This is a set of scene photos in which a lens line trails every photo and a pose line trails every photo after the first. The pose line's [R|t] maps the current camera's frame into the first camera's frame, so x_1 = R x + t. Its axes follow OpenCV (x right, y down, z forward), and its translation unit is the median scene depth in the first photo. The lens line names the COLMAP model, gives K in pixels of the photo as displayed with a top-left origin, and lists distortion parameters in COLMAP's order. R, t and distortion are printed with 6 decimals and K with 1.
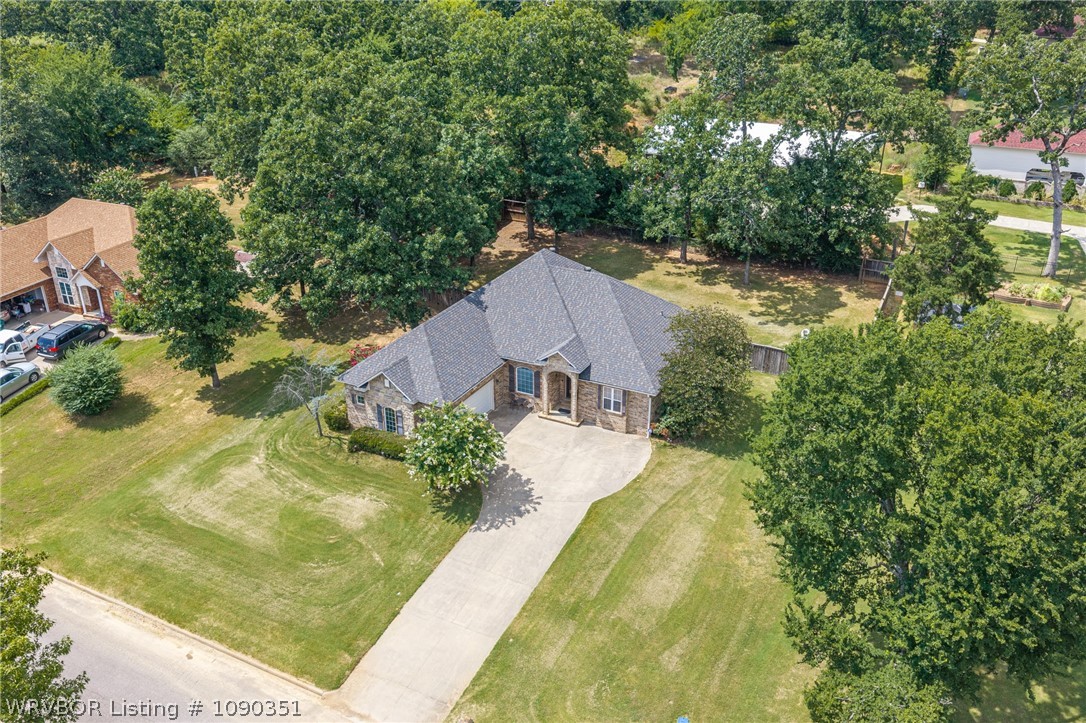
lens RADIAL K [[899.5, 0, 544.3], [0, 899.5, 360.8], [0, 0, 1]] dist [0.020009, -0.038740]
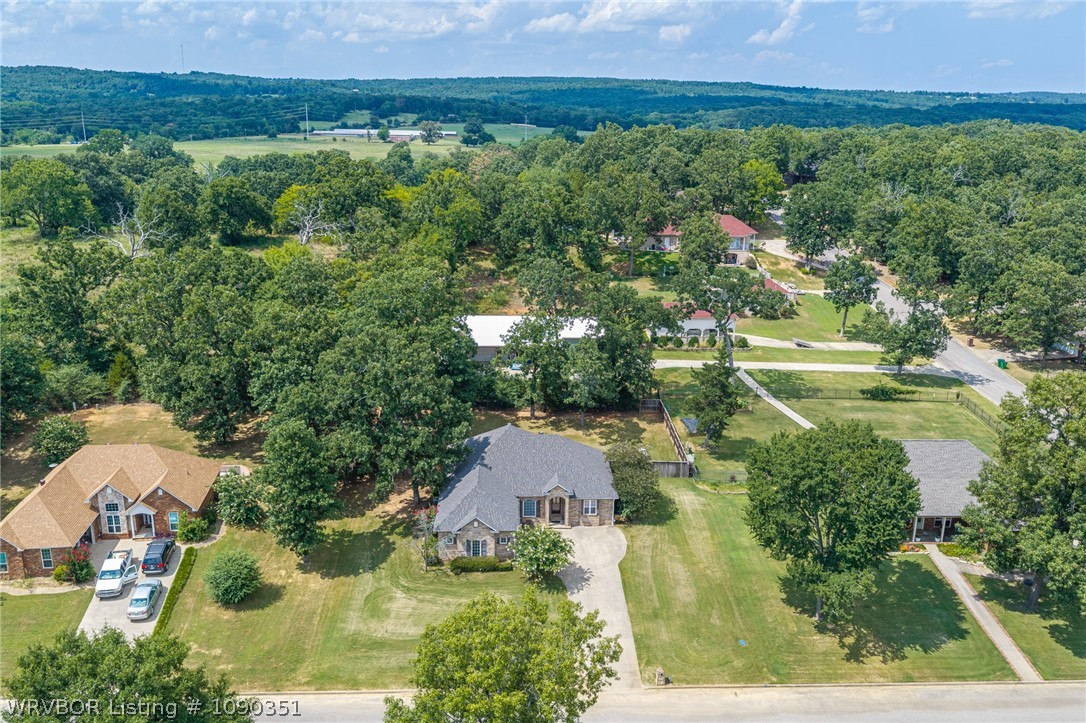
lens RADIAL K [[899.5, 0, 538.3], [0, 899.5, 361.4], [0, 0, 1]] dist [0.020009, -0.038740]
pose [[0.872089, -0.125458, 0.472992, -0.737792], [0.196306, 0.975085, -0.103309, -0.064558], [-0.448247, 0.182946, 0.874989, -0.452974]]
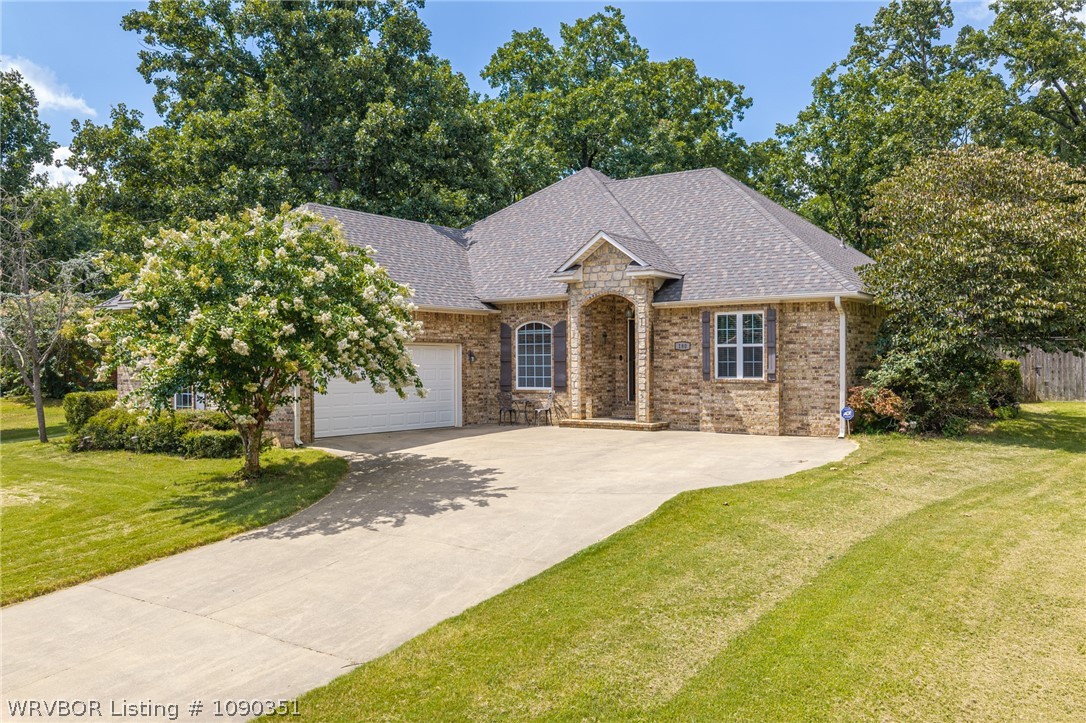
lens RADIAL K [[899.5, 0, 548.9], [0, 899.5, 355.7], [0, 0, 1]] dist [0.020009, -0.038740]
pose [[0.991864, -0.002146, -0.127287, 0.041585], [-0.053189, 0.901424, -0.429658, 0.211581], [0.115662, 0.432932, 0.893975, 0.619454]]
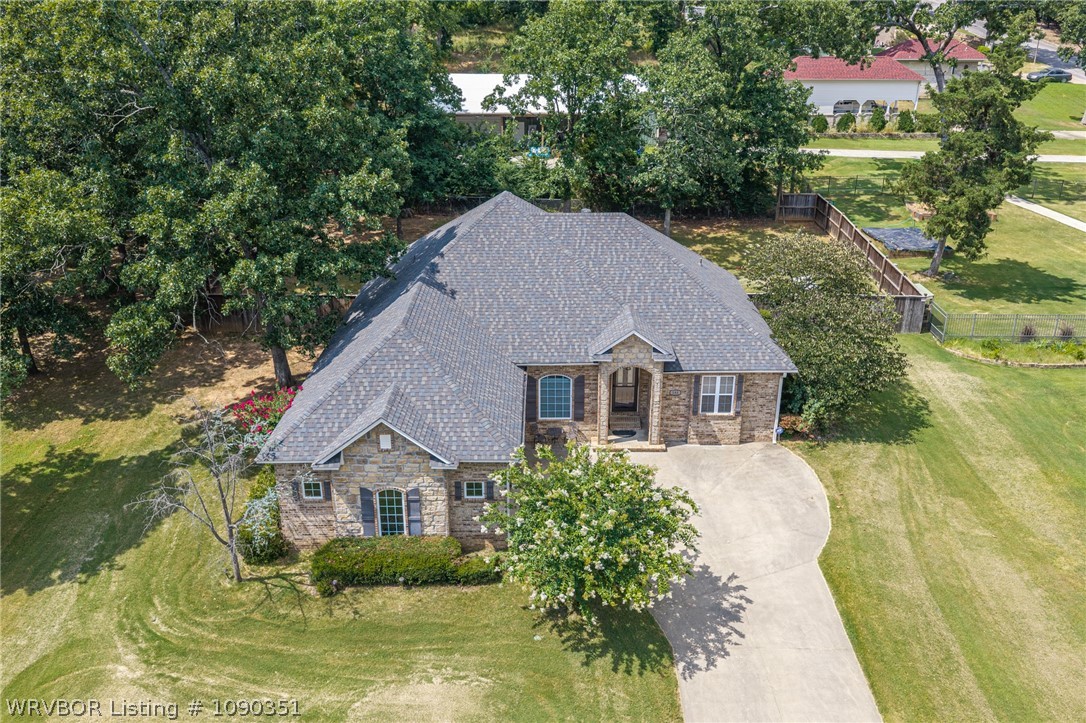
lens RADIAL K [[899.5, 0, 543.1], [0, 899.5, 358.8], [0, 0, 1]] dist [0.020009, -0.038740]
pose [[0.888598, -0.172876, 0.424862, -0.283200], [0.195293, 0.980700, -0.009409, 0.000911], [-0.415035, 0.091333, 0.905209, 0.463642]]
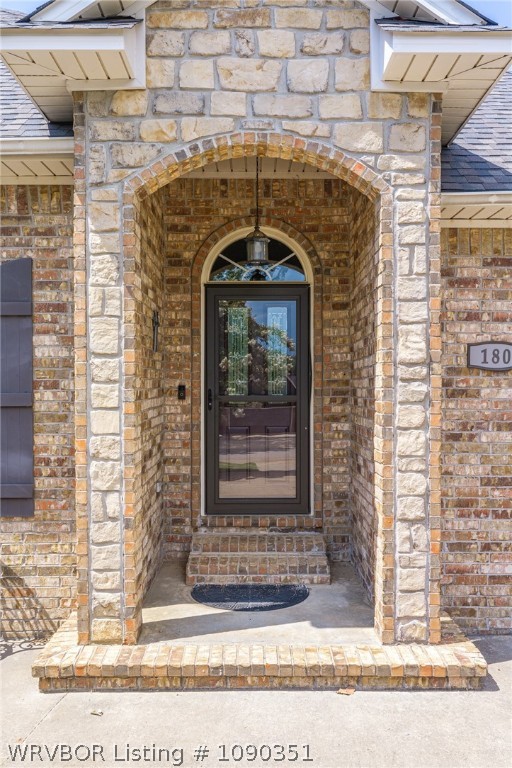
lens RADIAL K [[636.1, 0, 256.6], [0, 636.1, 383.8], [0, 0, 1]] dist [0.020009, -0.038740]
pose [[0.887540, 0.002157, 0.460726, -0.017317], [0.196880, 0.902315, -0.383491, 0.064329], [-0.416547, 0.431071, 0.800416, 0.924804]]
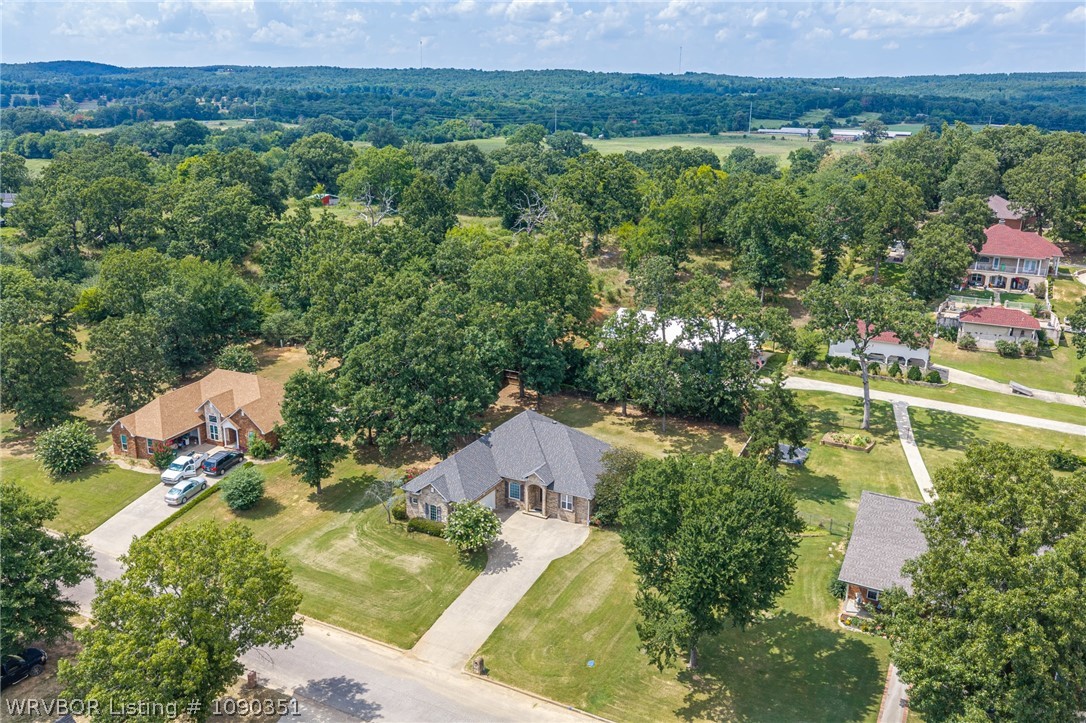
lens RADIAL K [[899.5, 0, 541.5], [0, 899.5, 356.4], [0, 0, 1]] dist [0.020009, -0.038740]
pose [[0.999924, 0.012177, -0.002057, 0.027923], [-0.012349, 0.987950, -0.154280, 0.032896], [0.000154, 0.154294, 0.988025, -0.658405]]
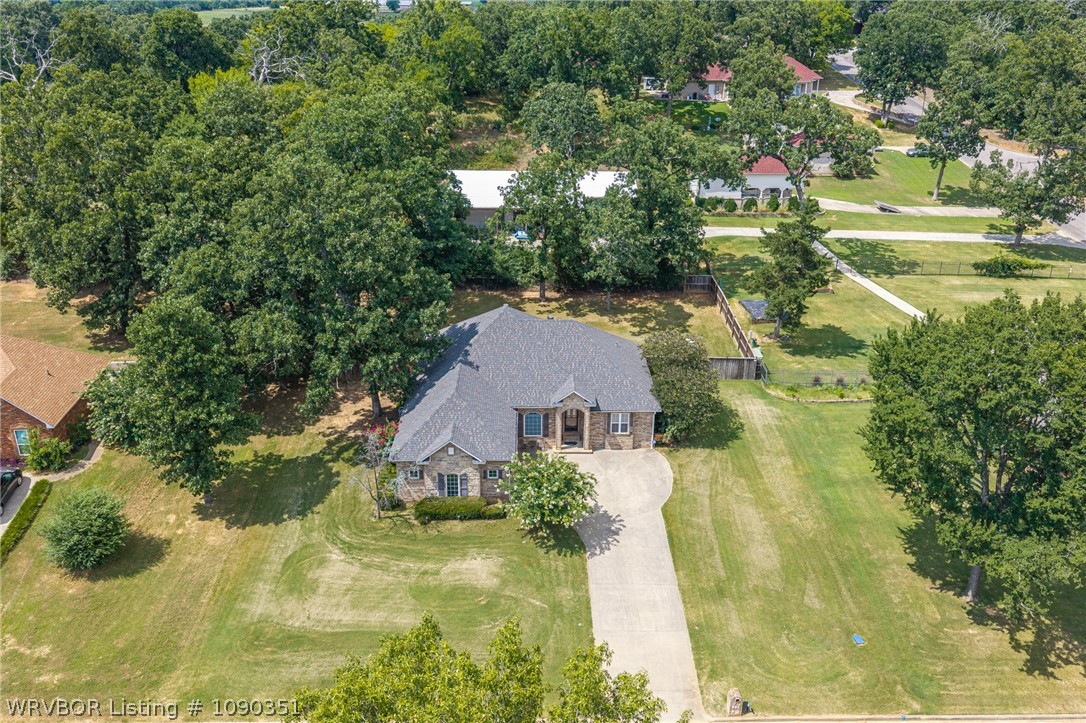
lens RADIAL K [[899.5, 0, 540.1], [0, 899.5, 361.2], [0, 0, 1]] dist [0.020009, -0.038740]
pose [[0.882205, -0.179394, 0.435353, -0.490510], [0.194768, 0.980804, 0.009474, -0.064341], [-0.428696, 0.076434, 0.900210, -0.010831]]
